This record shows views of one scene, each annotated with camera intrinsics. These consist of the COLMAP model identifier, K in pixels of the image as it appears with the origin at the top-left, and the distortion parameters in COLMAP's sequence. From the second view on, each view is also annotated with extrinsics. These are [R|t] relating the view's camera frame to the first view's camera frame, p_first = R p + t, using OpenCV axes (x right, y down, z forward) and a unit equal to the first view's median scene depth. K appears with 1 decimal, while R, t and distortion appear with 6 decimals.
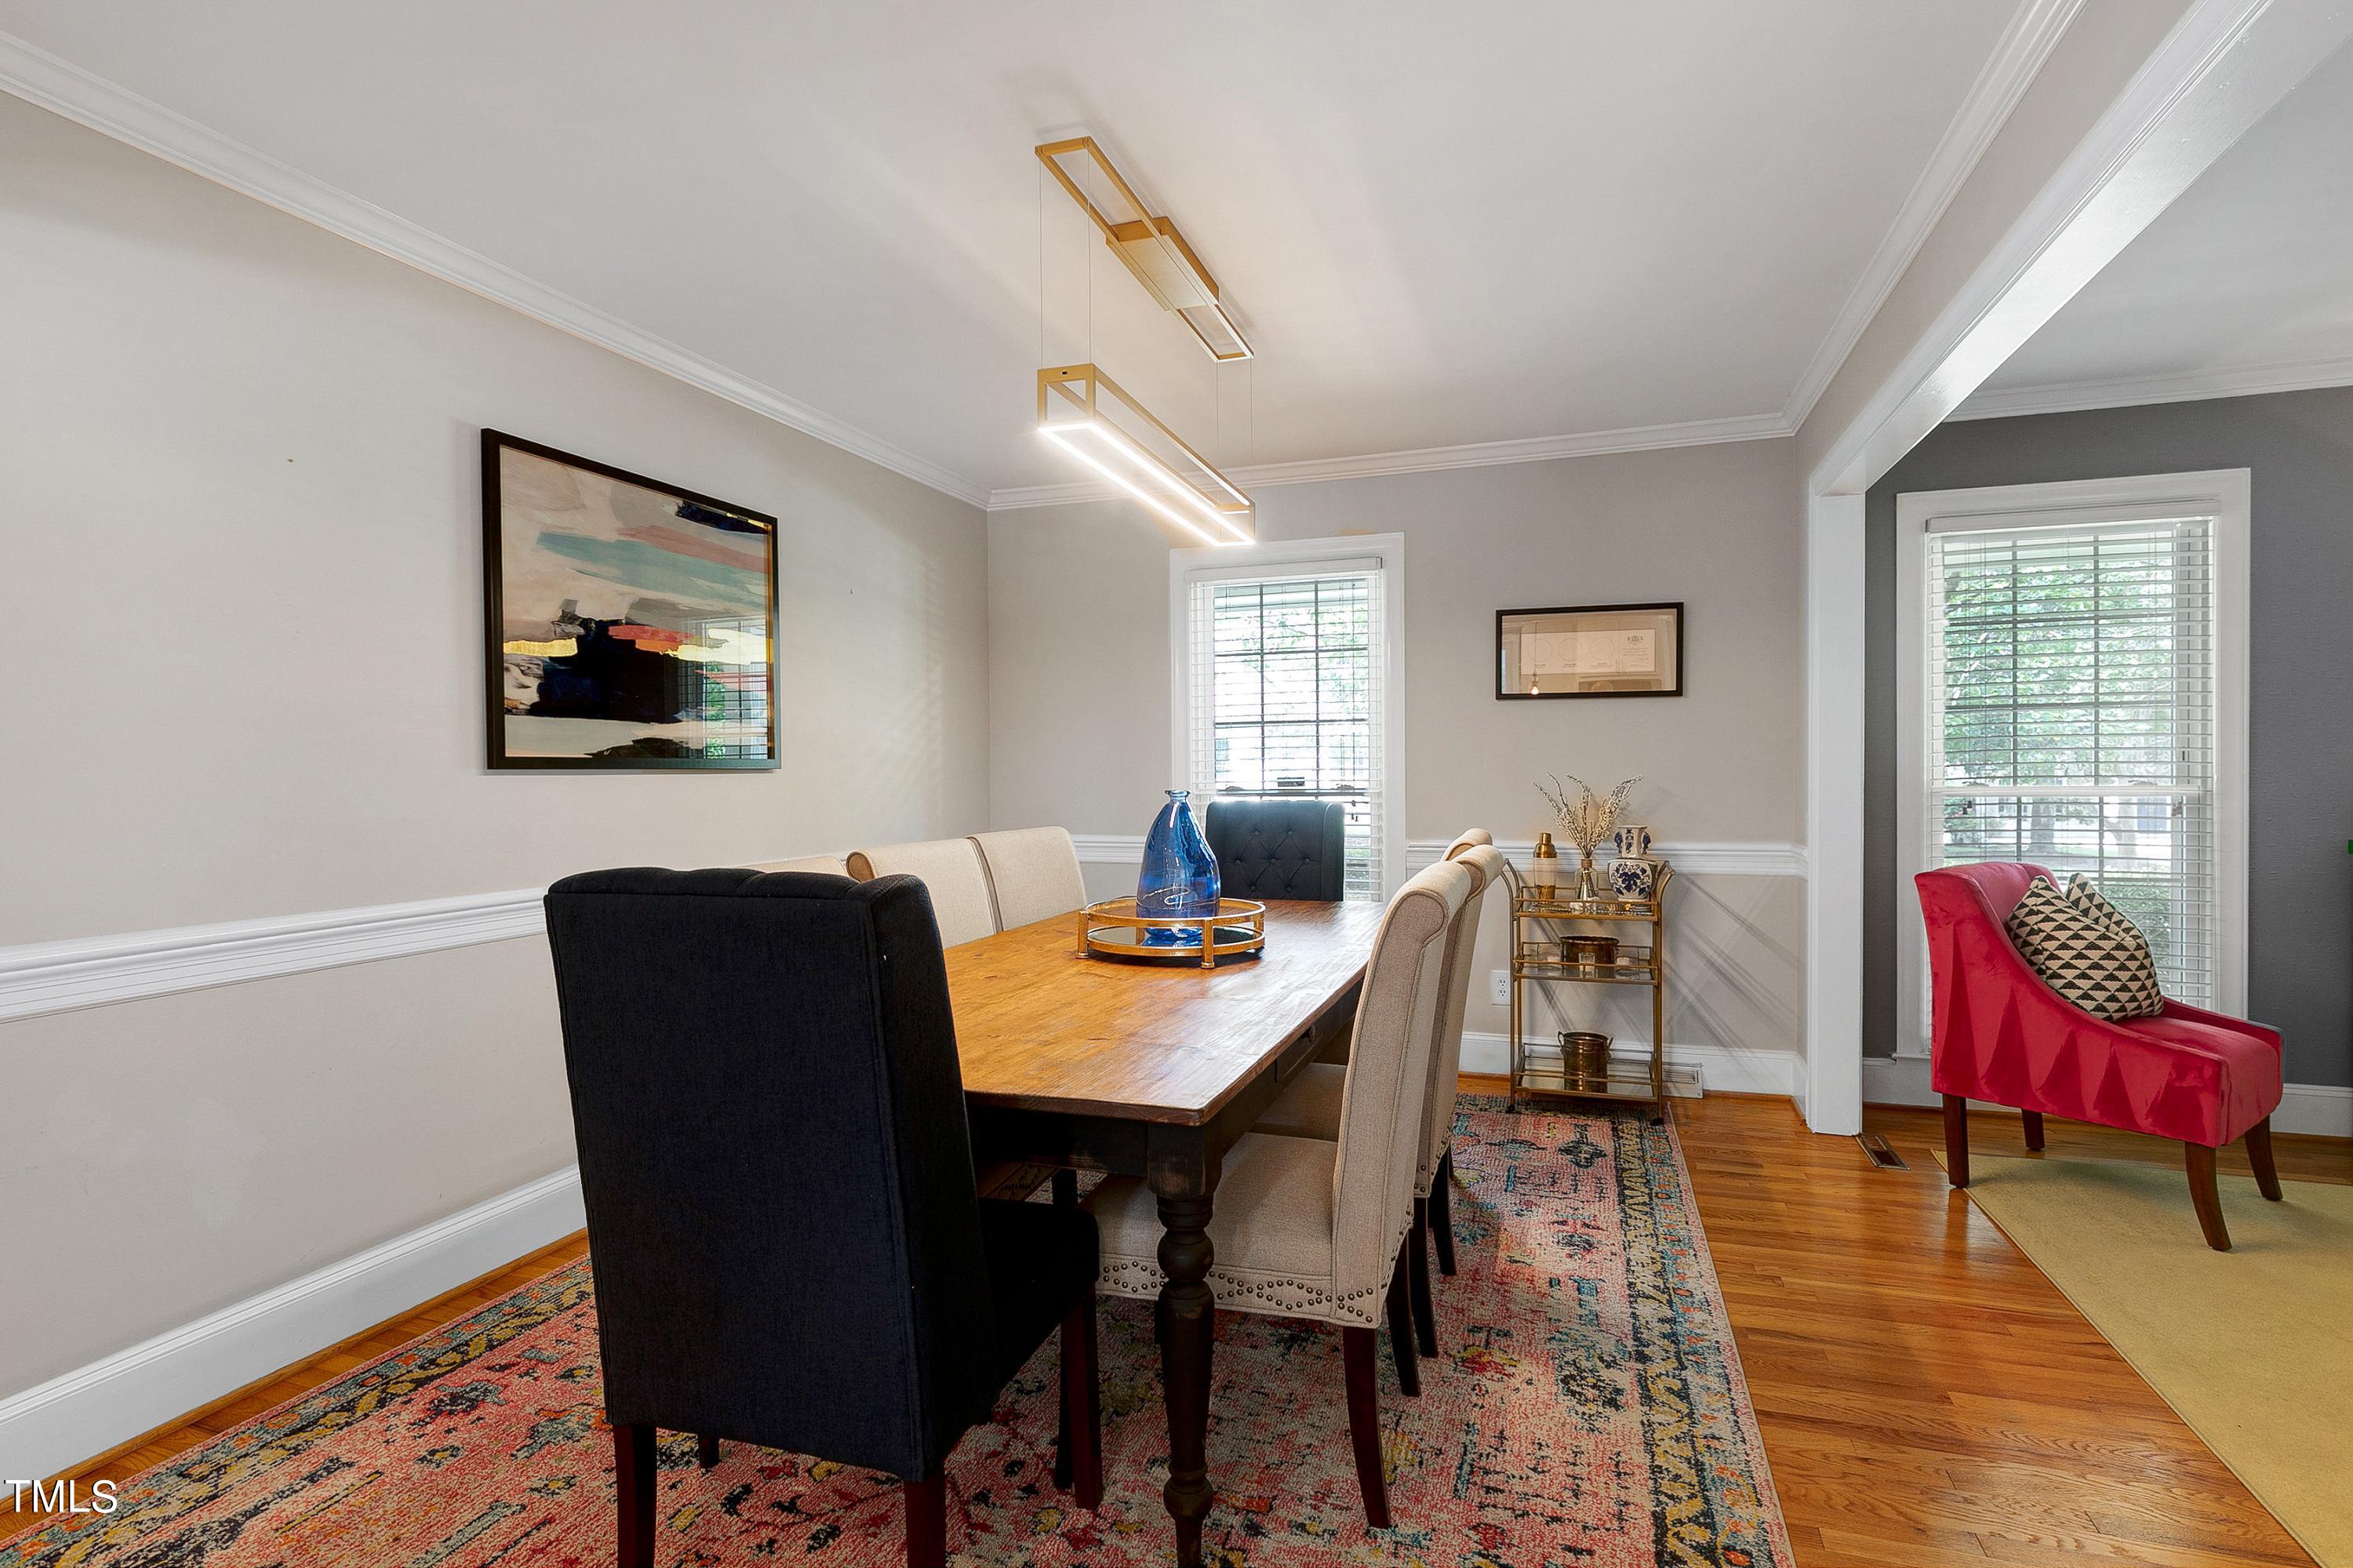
lens RADIAL K [[1180.9, 0, 1175.6], [0, 1180.9, 781.0], [0, 0, 1]] dist [0.007239, 0.000463]
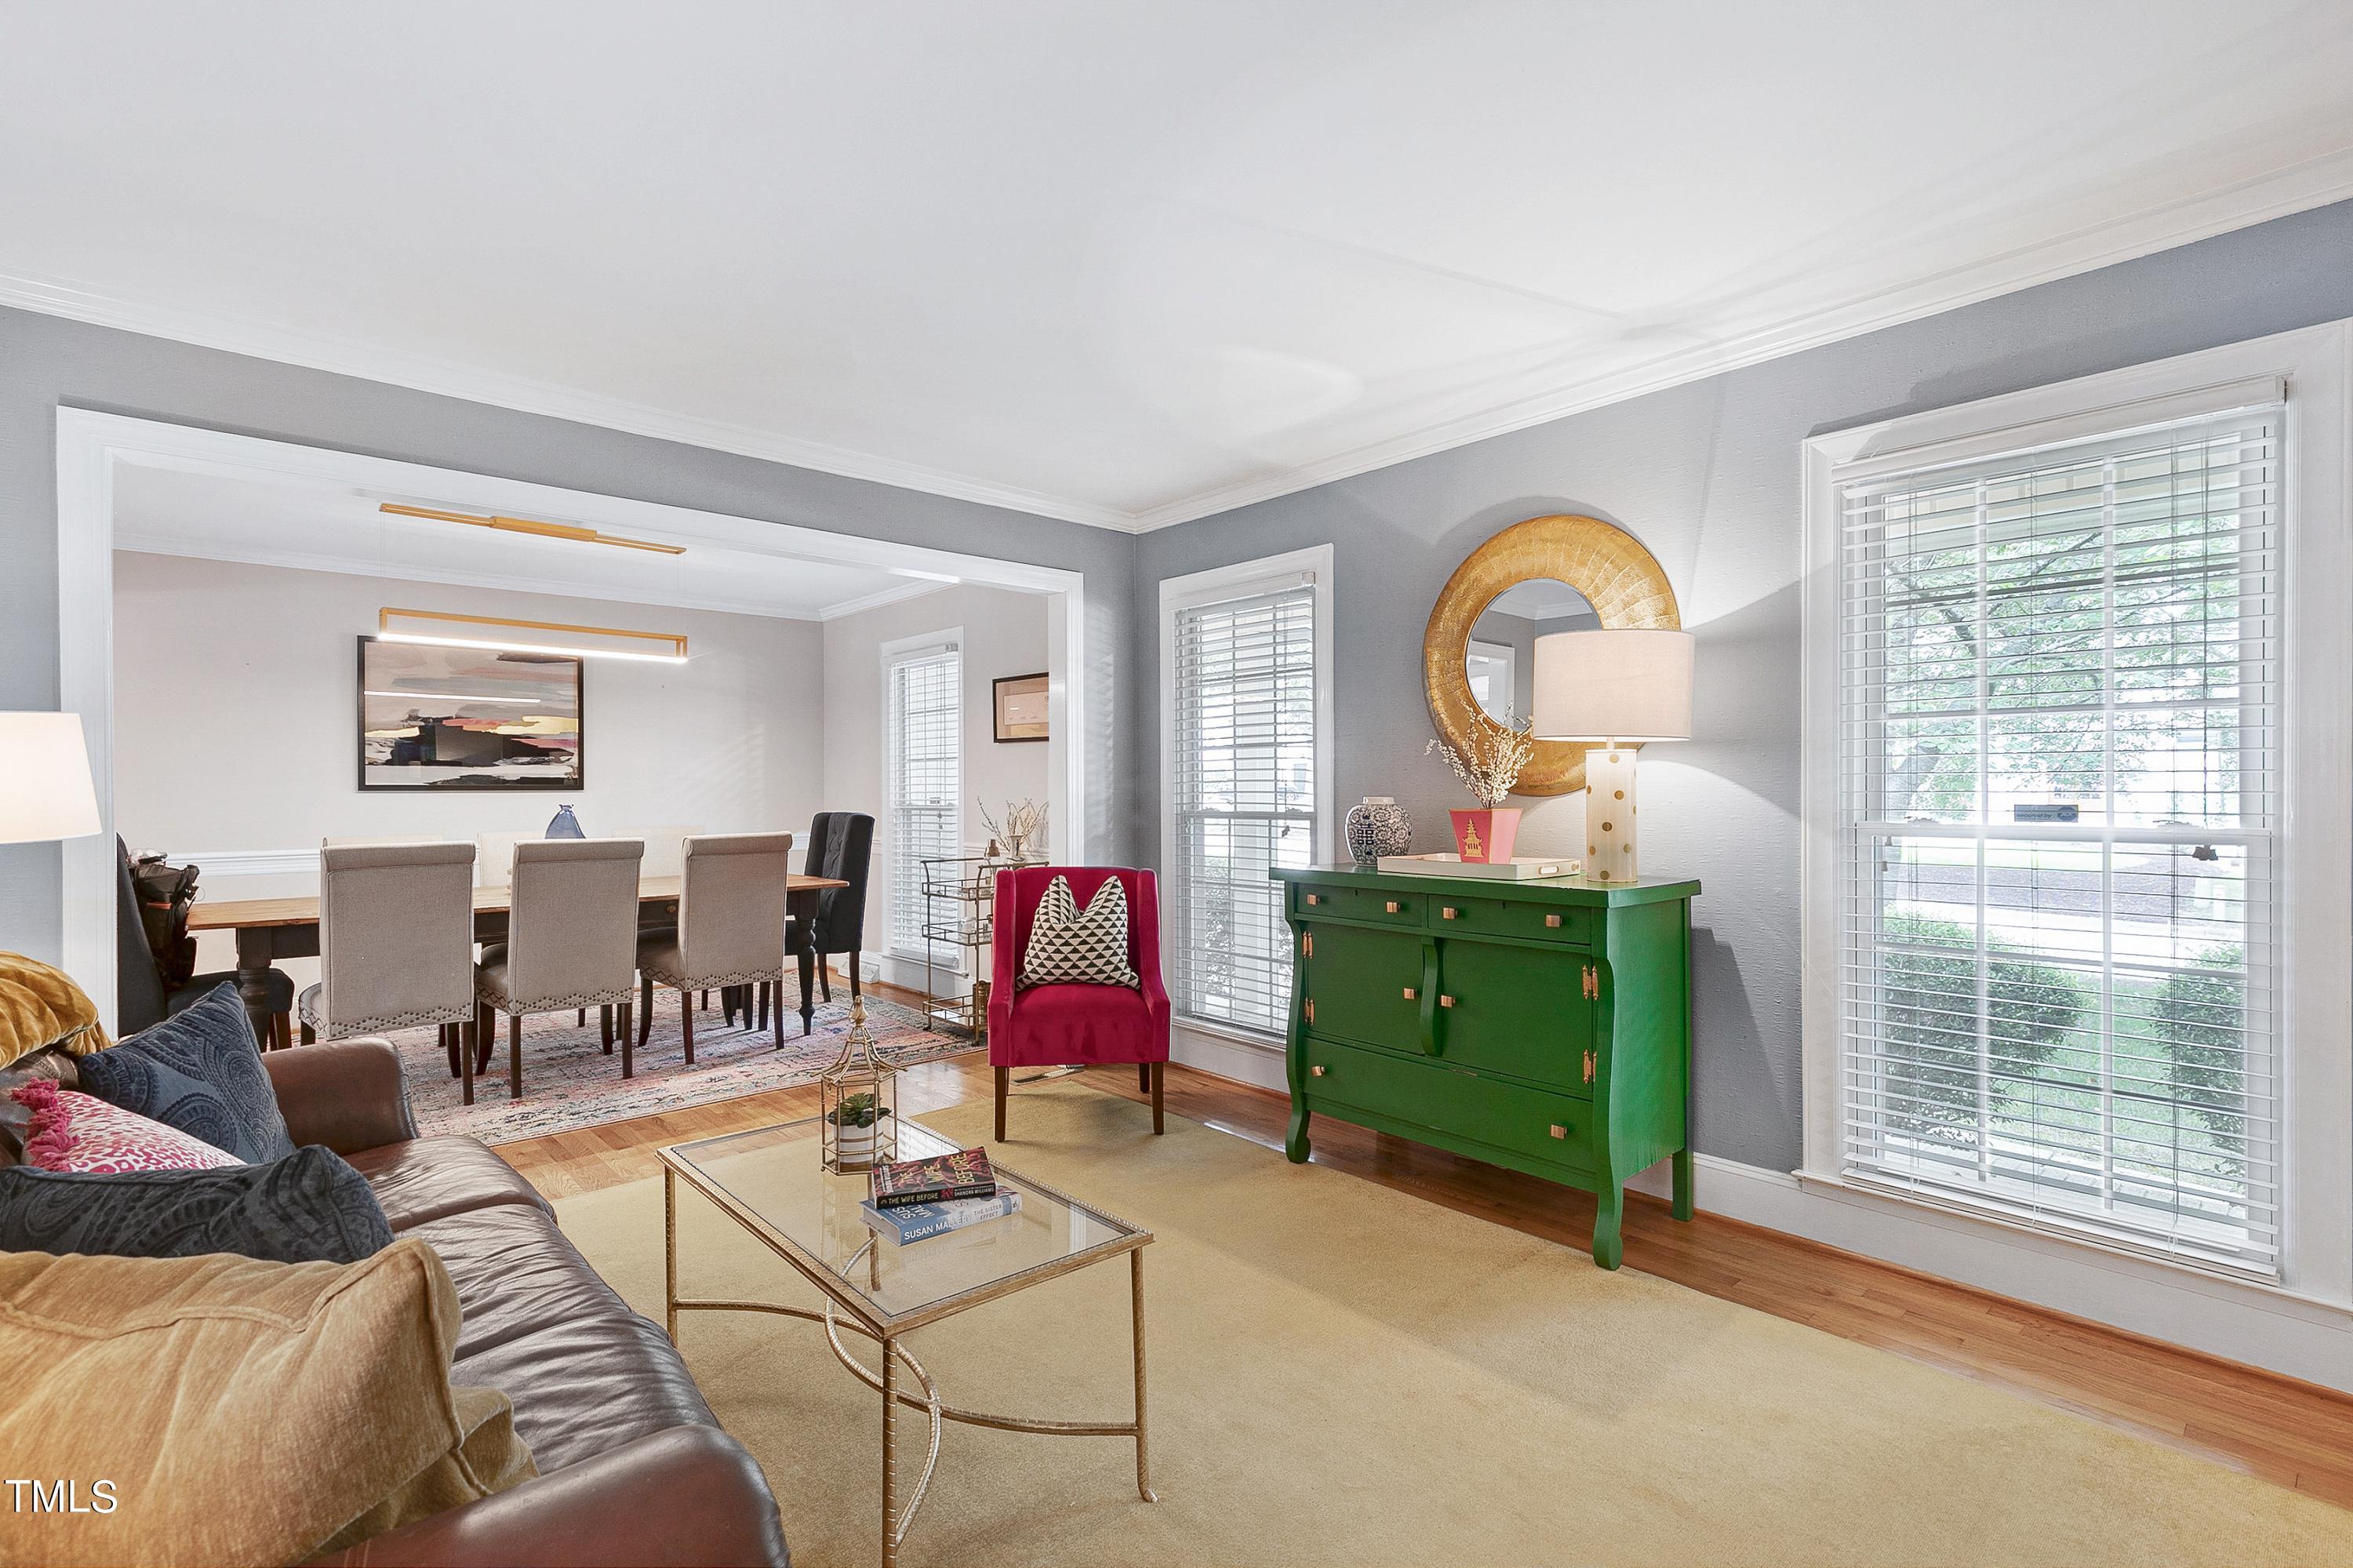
lens RADIAL K [[1074.2, 0, 1168.7], [0, 1074.2, 788.6], [0, 0, 1]] dist [0.003748, 0.000031]
pose [[0.875757, 0.005262, -0.482723, 1.564340], [-0.008793, 0.999949, -0.005053, -0.015021], [0.482671, 0.008670, 0.875759, -0.019304]]
